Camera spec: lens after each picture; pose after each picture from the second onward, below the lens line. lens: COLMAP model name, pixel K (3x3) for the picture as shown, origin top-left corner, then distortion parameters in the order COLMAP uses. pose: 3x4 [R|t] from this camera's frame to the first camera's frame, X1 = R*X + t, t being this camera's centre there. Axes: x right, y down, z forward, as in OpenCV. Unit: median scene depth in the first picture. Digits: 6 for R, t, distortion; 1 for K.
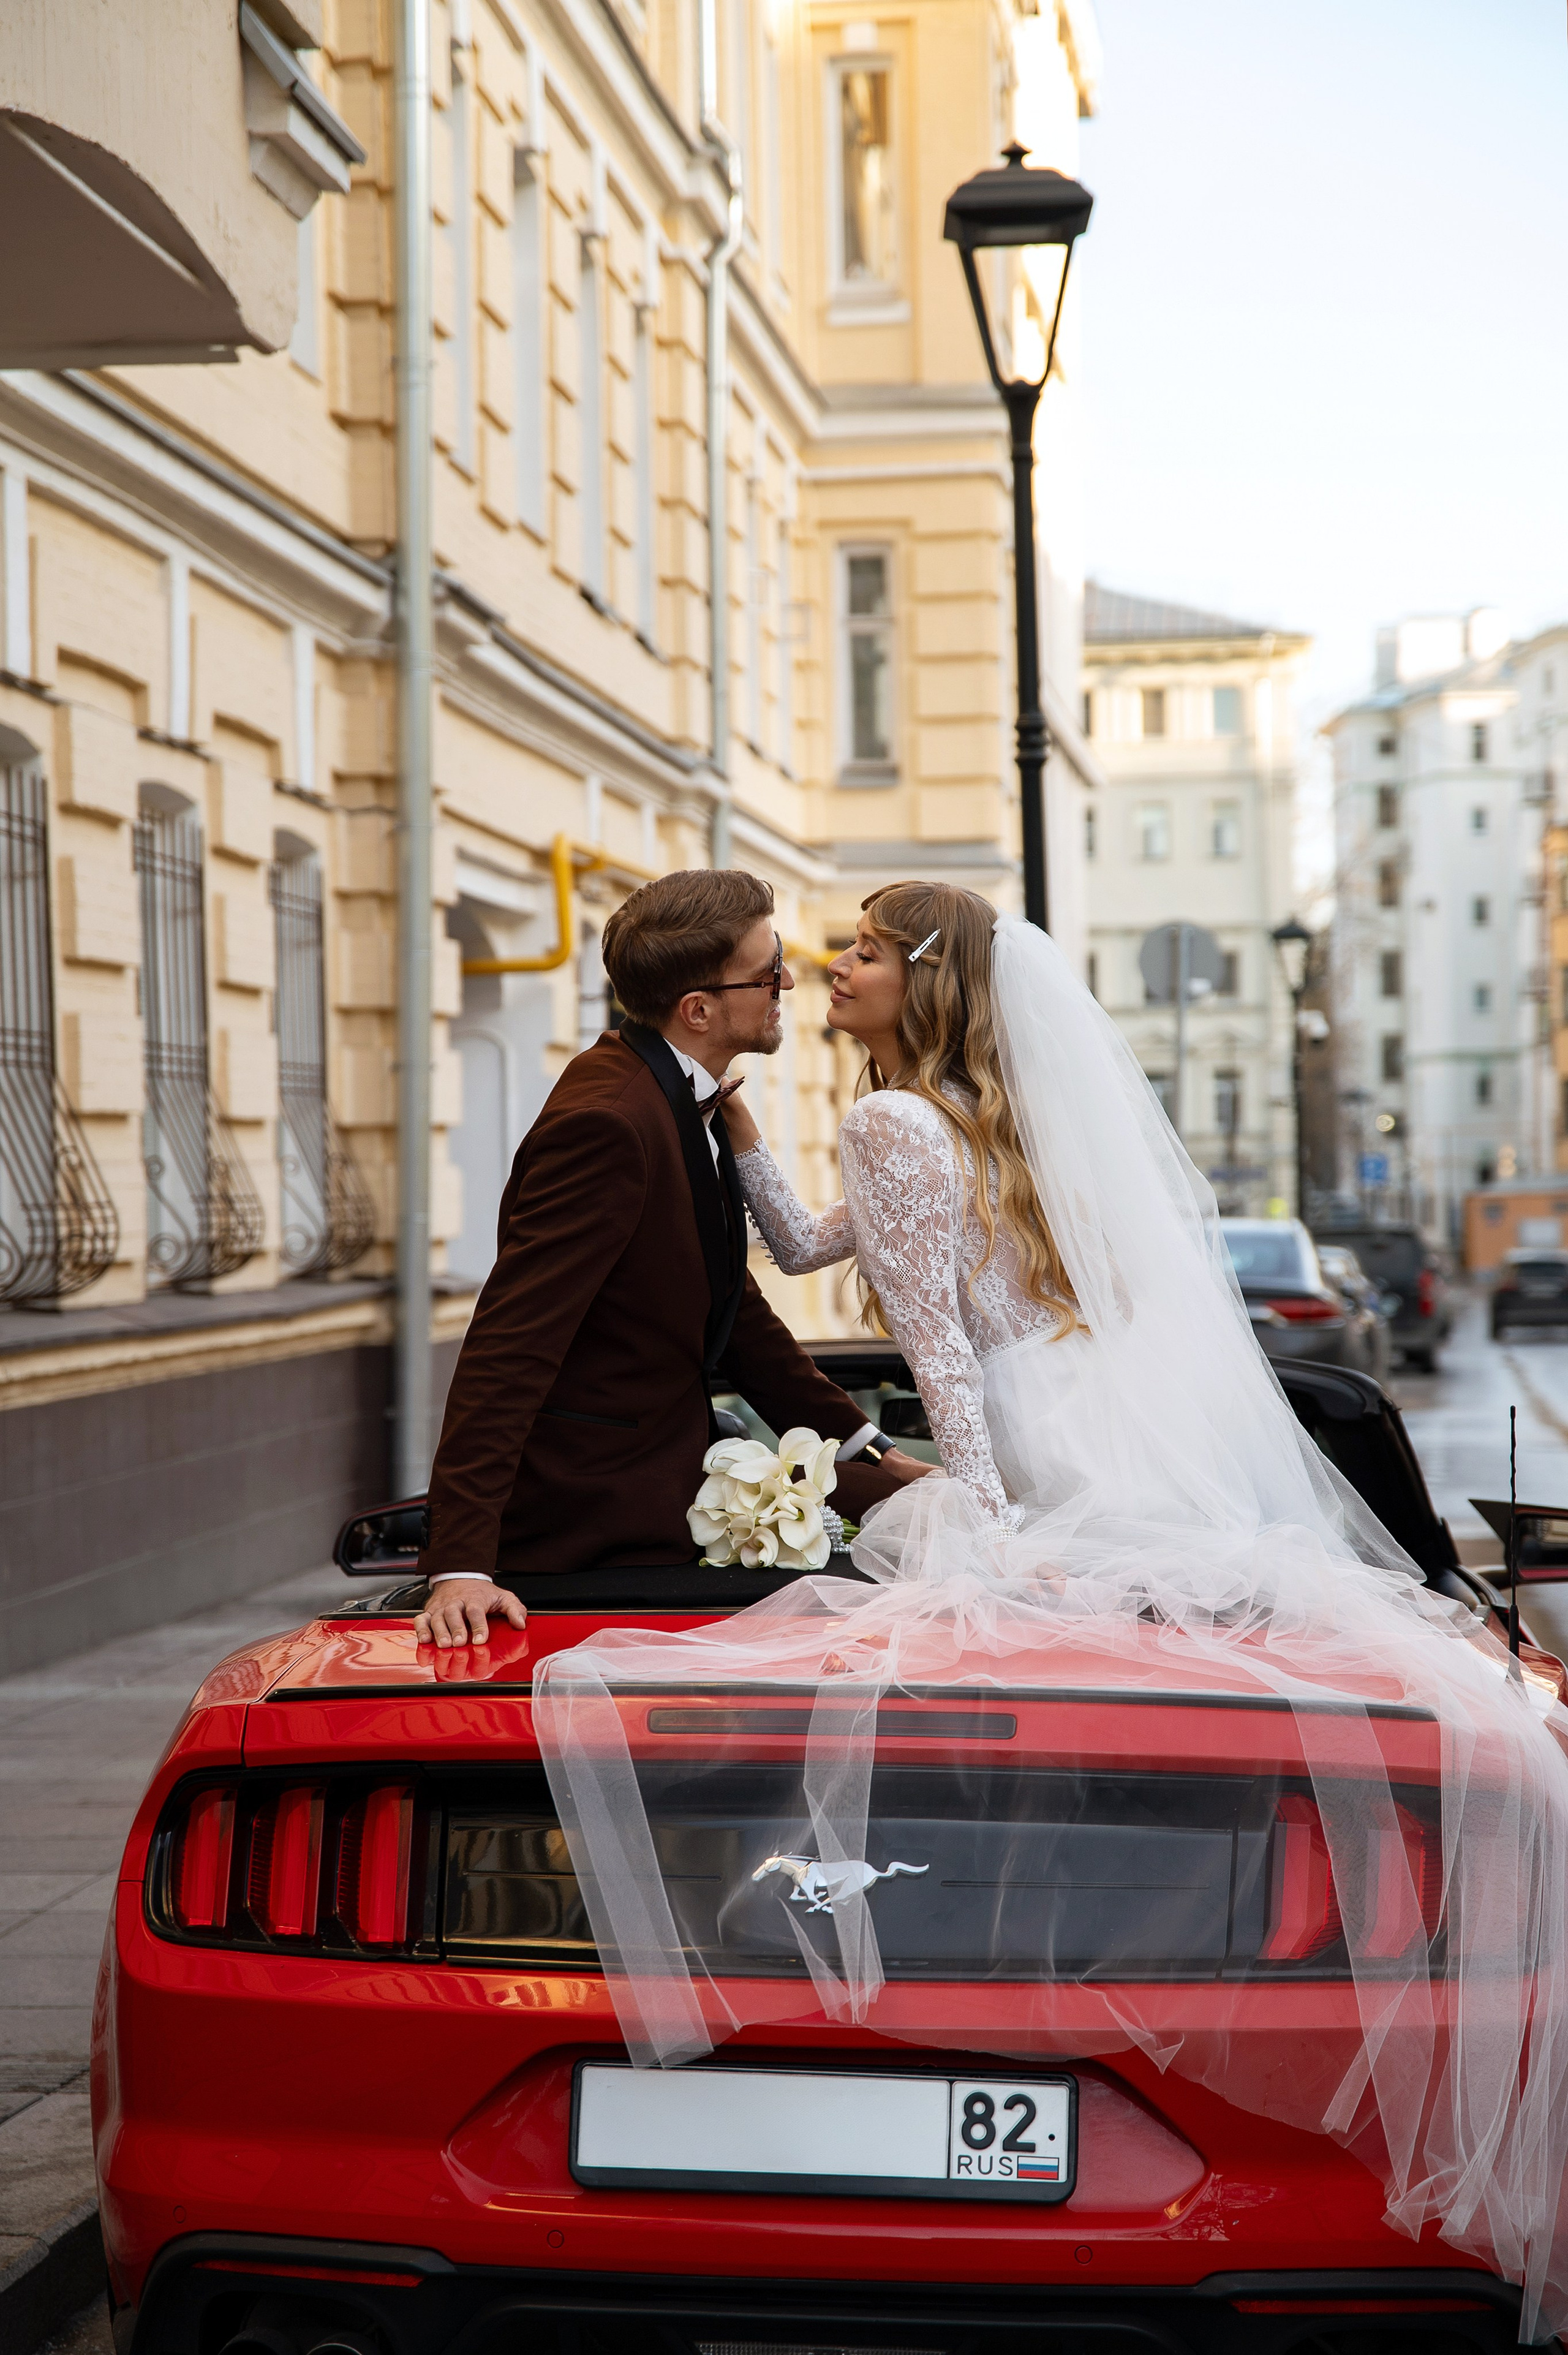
lens RADIAL K [[4440.8, 0, 781.5], [0, 4440.8, 1183.3], [0, 0, 1]] dist [0.210133, 0.320063]
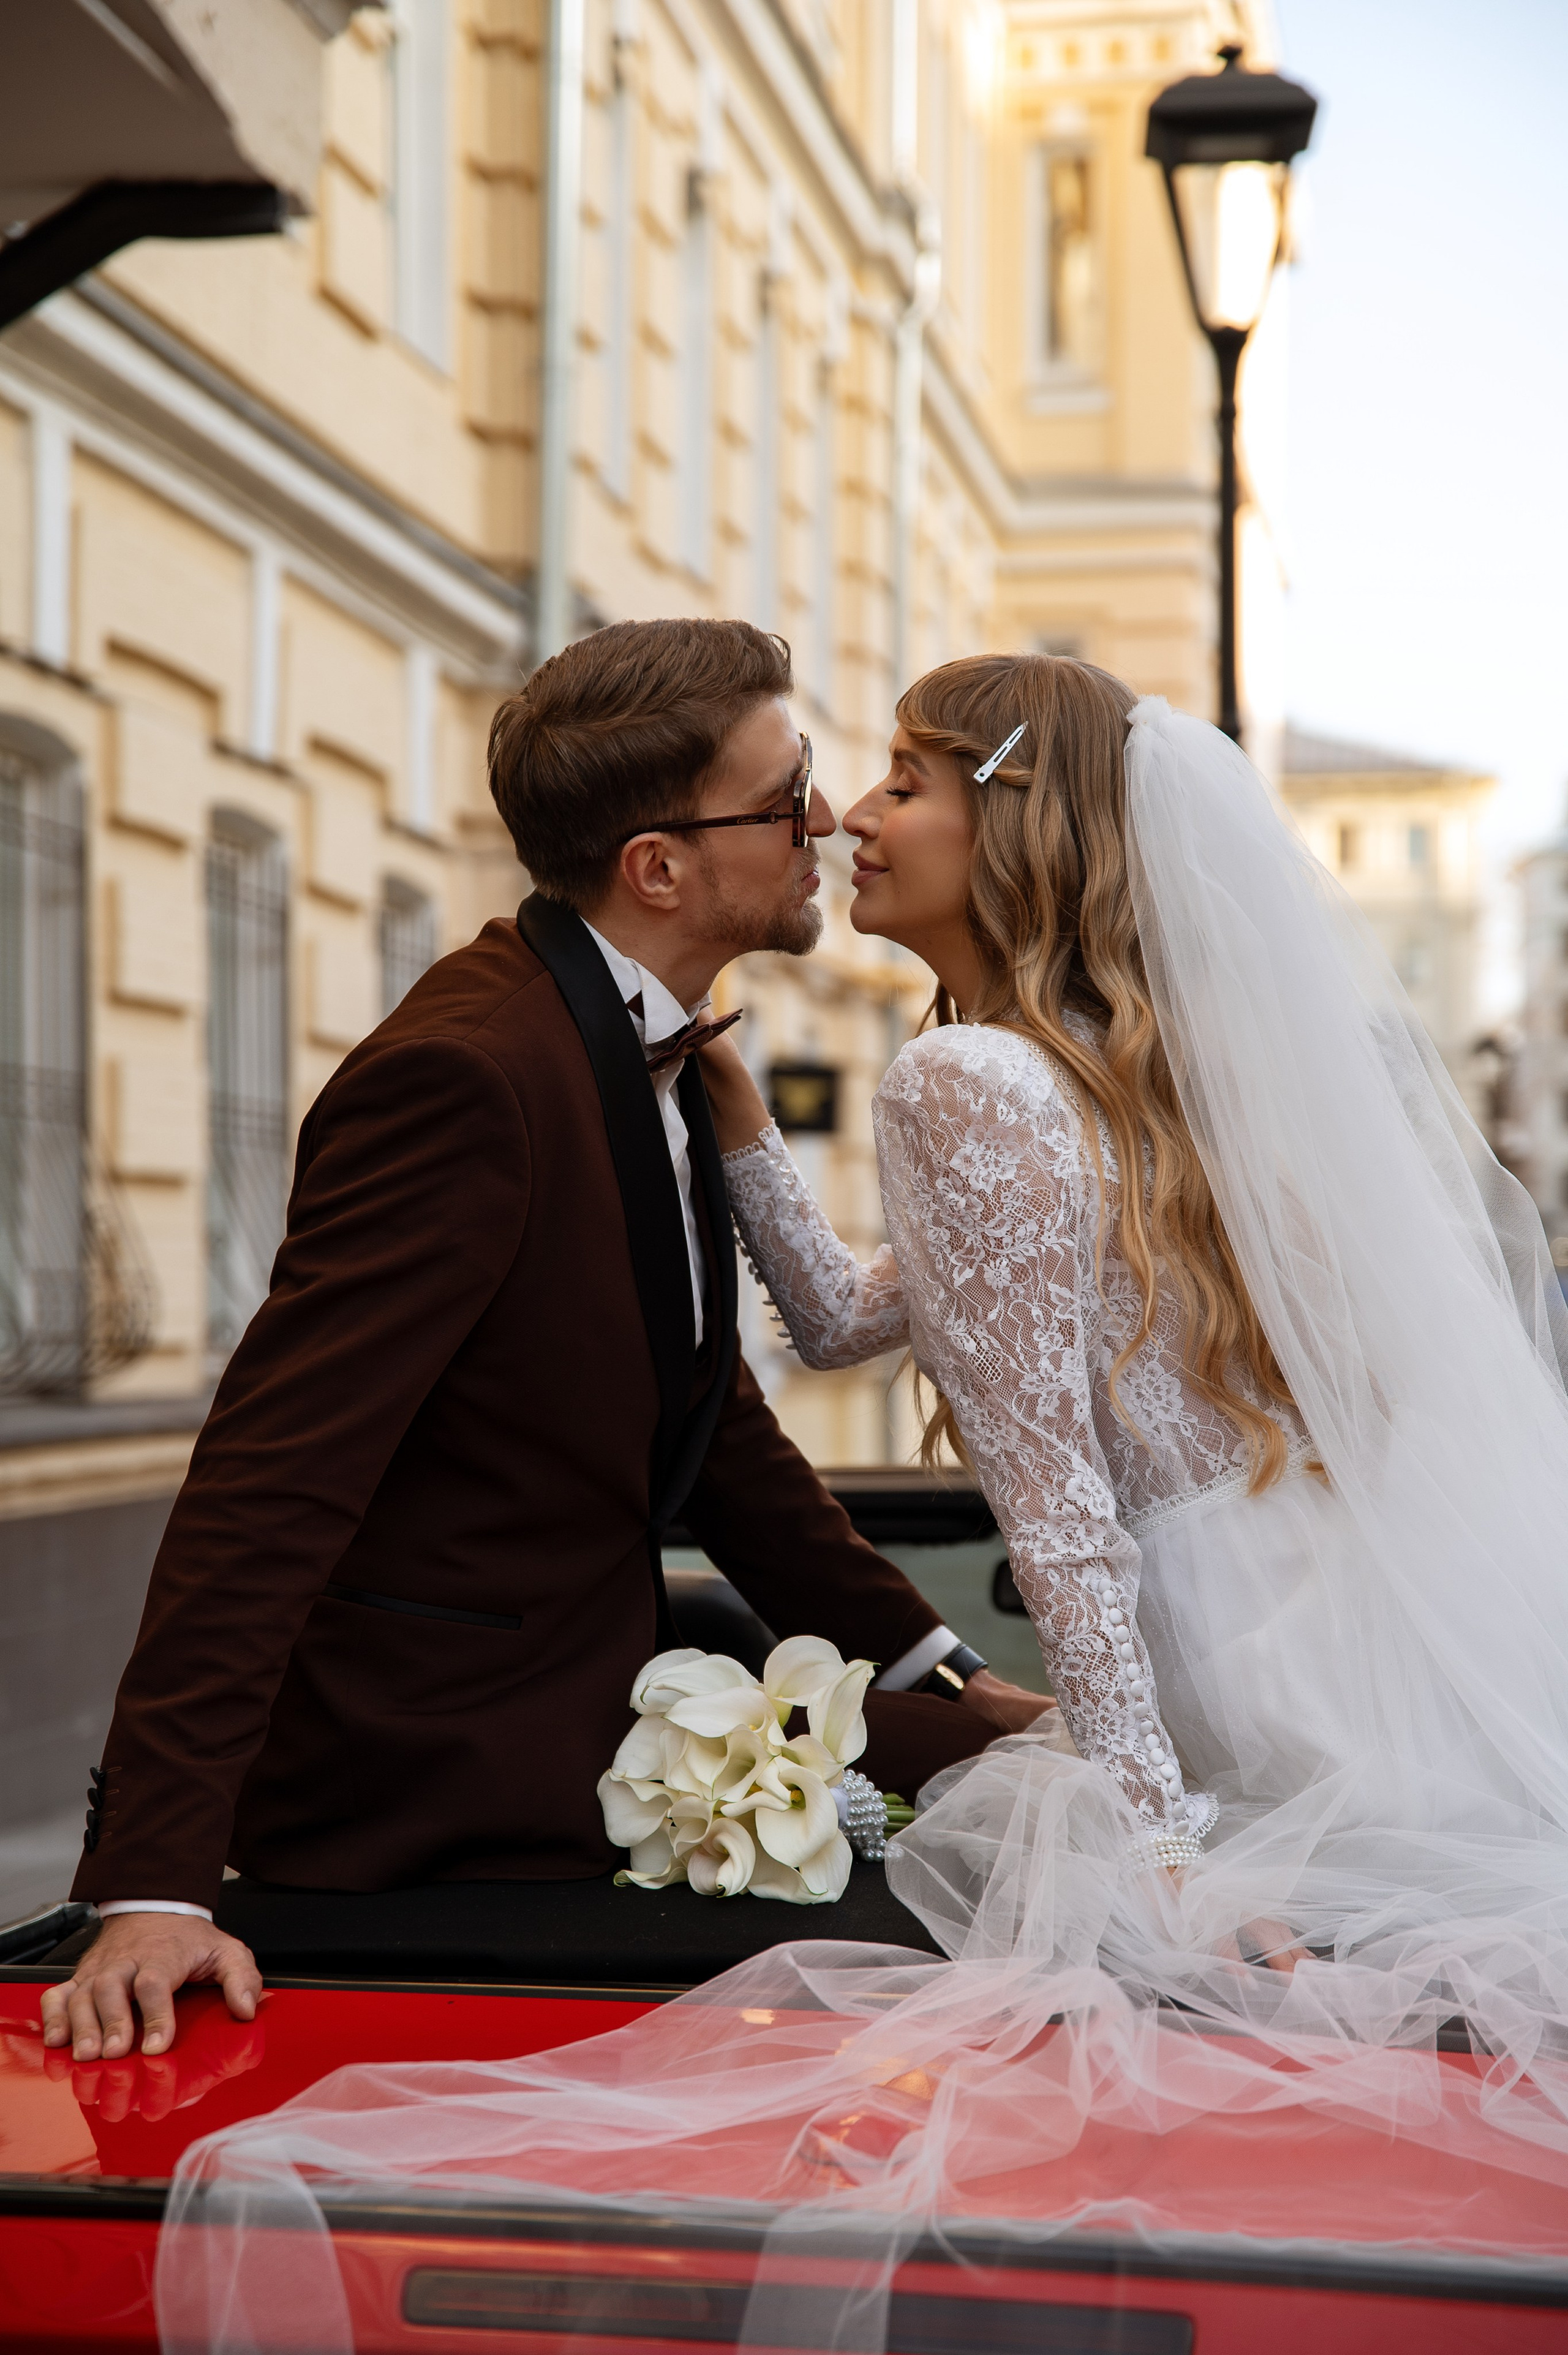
lens RADIAL K [[4440.8, 0, 781.5], [0, 4440.8, 1183.3], [0, 0, 1]] dist [0.210133, 0.320063]
pose [[0.998899, 0.021913, -0.041478, 0.022034], [-0.022912, 0.999455, -0.023781, 0.011869], [0.040934, 0.024705, 0.998856, 0.431580]]
